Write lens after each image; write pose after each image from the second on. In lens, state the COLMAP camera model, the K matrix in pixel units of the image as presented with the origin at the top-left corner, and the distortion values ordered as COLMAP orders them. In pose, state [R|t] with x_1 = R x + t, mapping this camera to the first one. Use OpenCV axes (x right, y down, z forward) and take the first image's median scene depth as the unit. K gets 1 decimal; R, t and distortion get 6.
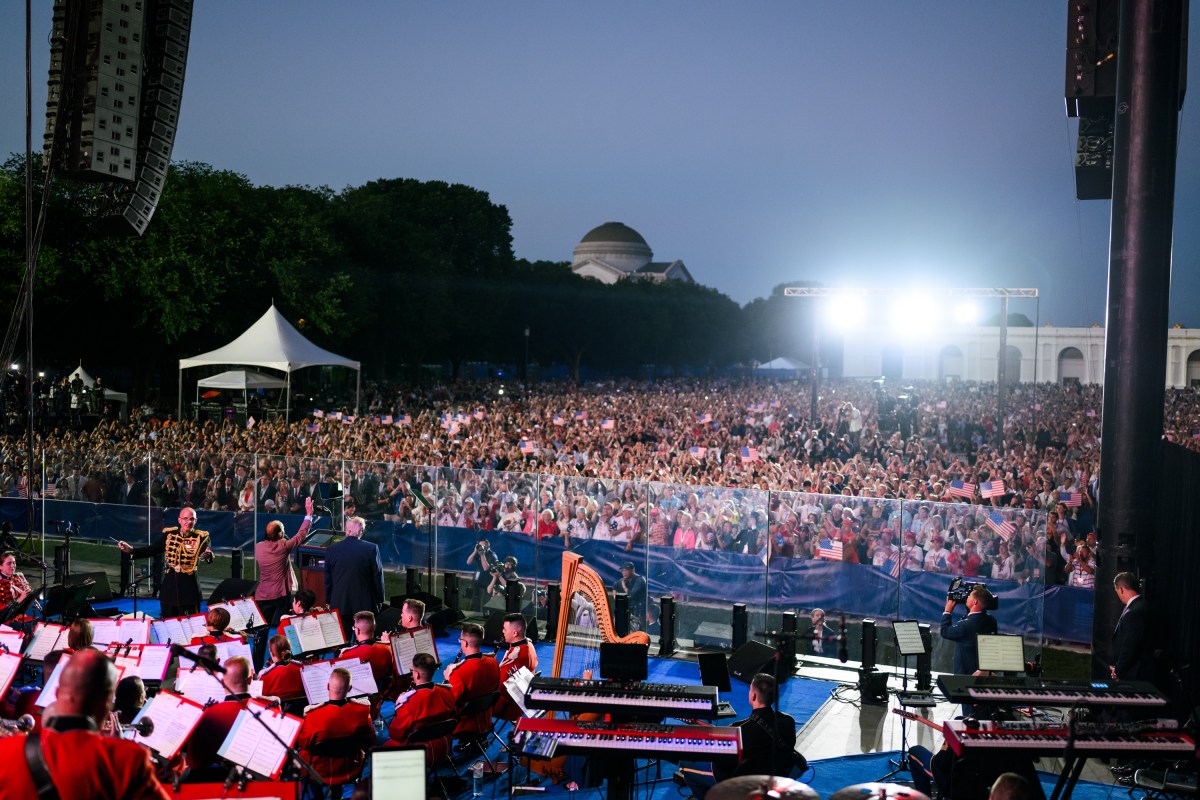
lens RADIAL K [[1176.4, 0, 613.1], [0, 1176.4, 397.3], [0, 0, 1]] dist [-0.000250, -0.003221]
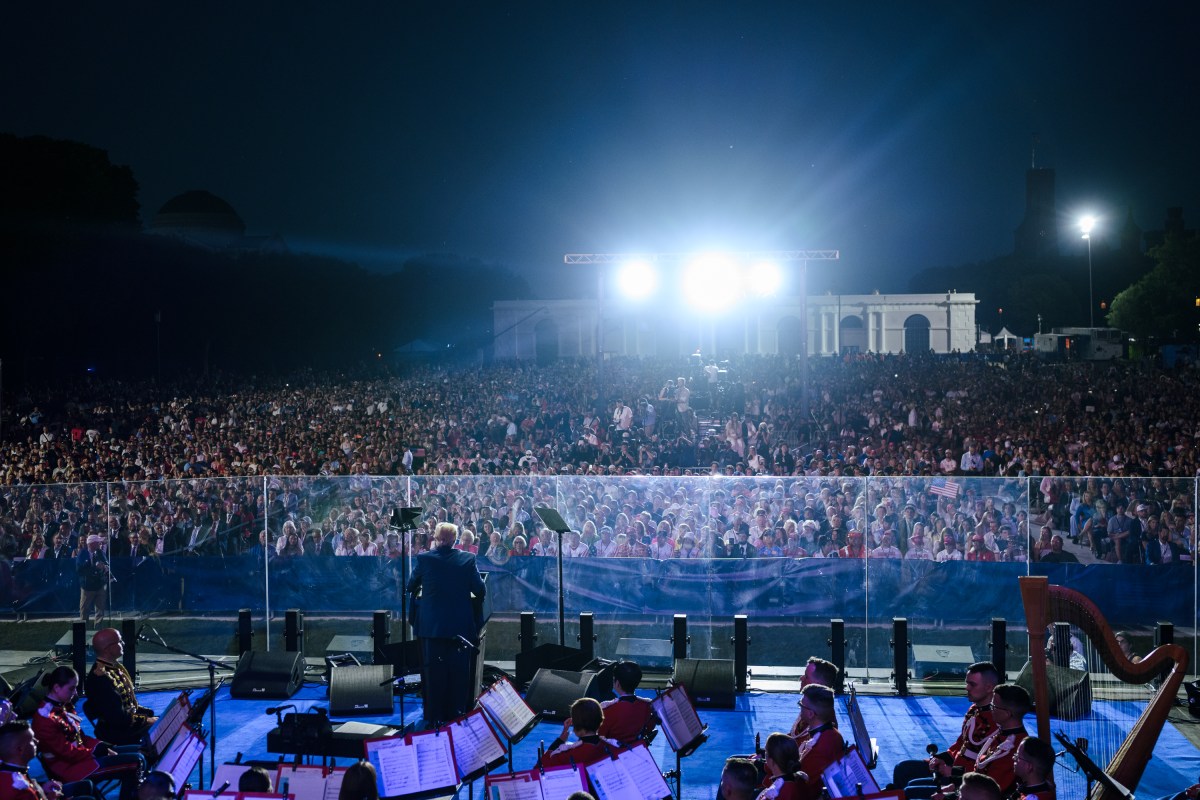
lens RADIAL K [[1284.5, 0, 584.1], [0, 1284.5, 398.8], [0, 0, 1]] dist [-0.006798, 0.011133]
pose [[0.954394, -0.047035, 0.294820, -0.130311], [0.043507, 0.998881, 0.018518, -0.001712], [-0.295362, -0.004847, 0.955373, 0.071329]]
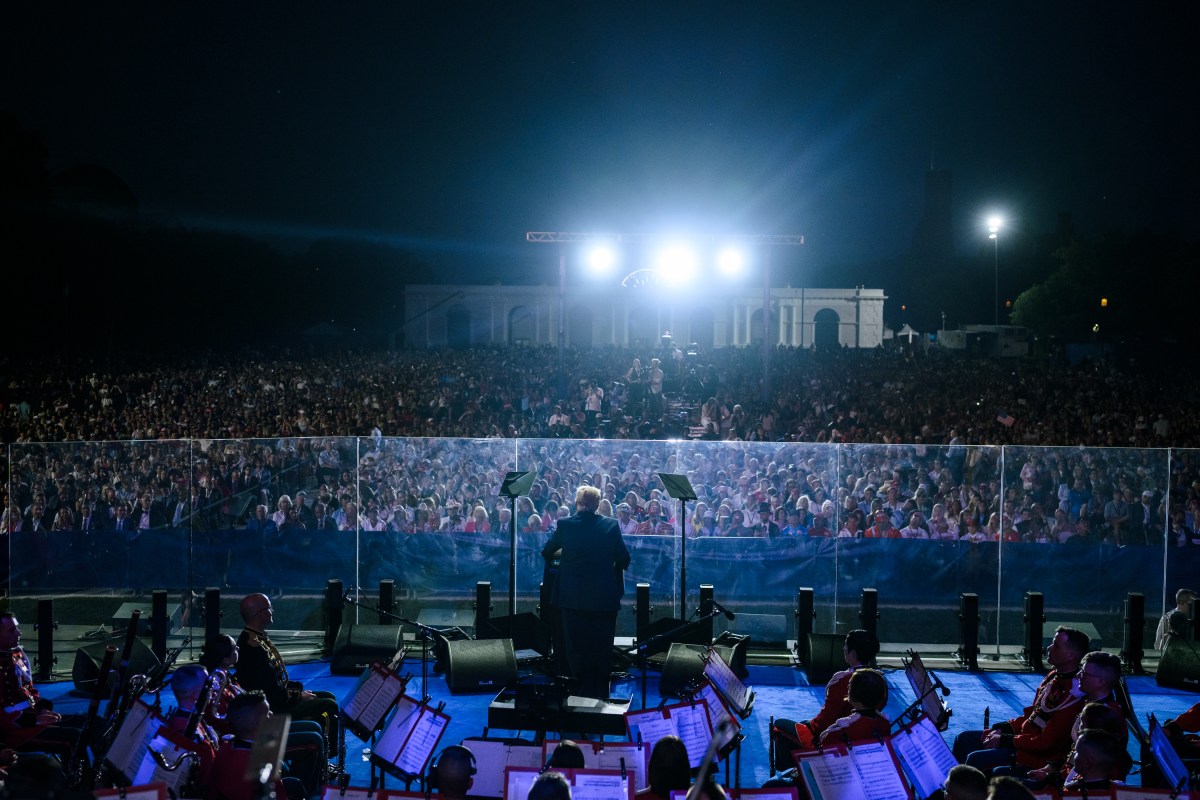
lens RADIAL K [[1284.5, 0, 584.1], [0, 1284.5, 398.8], [0, 0, 1]] dist [-0.006798, 0.011133]
pose [[0.927674, -0.031783, 0.372035, -0.171408], [0.022601, 0.999323, 0.029016, 0.003434], [-0.372706, -0.018509, 0.927765, 0.103330]]
